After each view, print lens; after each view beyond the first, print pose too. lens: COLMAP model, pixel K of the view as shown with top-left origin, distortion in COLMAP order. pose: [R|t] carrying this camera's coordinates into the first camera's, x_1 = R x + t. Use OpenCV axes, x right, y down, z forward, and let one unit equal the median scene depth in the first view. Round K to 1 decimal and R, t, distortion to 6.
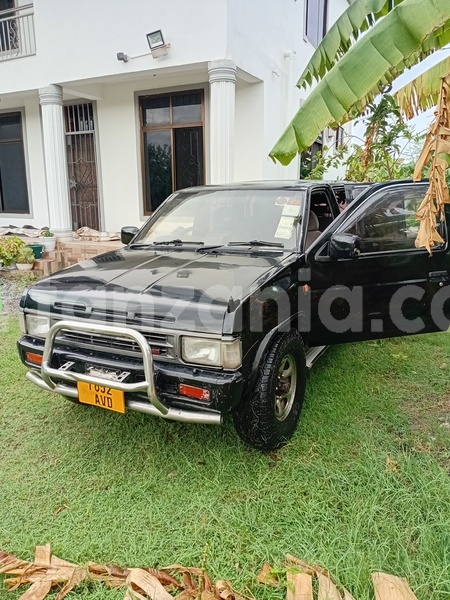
lens RADIAL K [[471.4, 0, 225.0], [0, 471.4, 300.0], [0, 0, 1]] dist [0.070373, -0.142539]
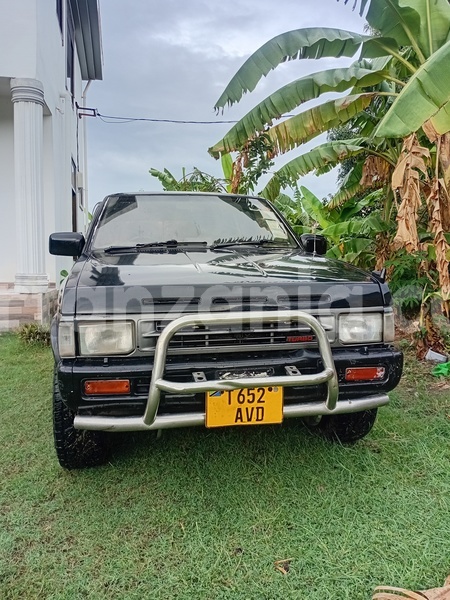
lens RADIAL K [[471.4, 0, 225.0], [0, 471.4, 300.0], [0, 0, 1]] dist [0.070373, -0.142539]
pose [[0.784225, -0.044318, 0.618892, -0.749808], [0.134039, 0.985994, -0.099240, 0.101497], [-0.605826, 0.160782, 0.779182, 0.402304]]
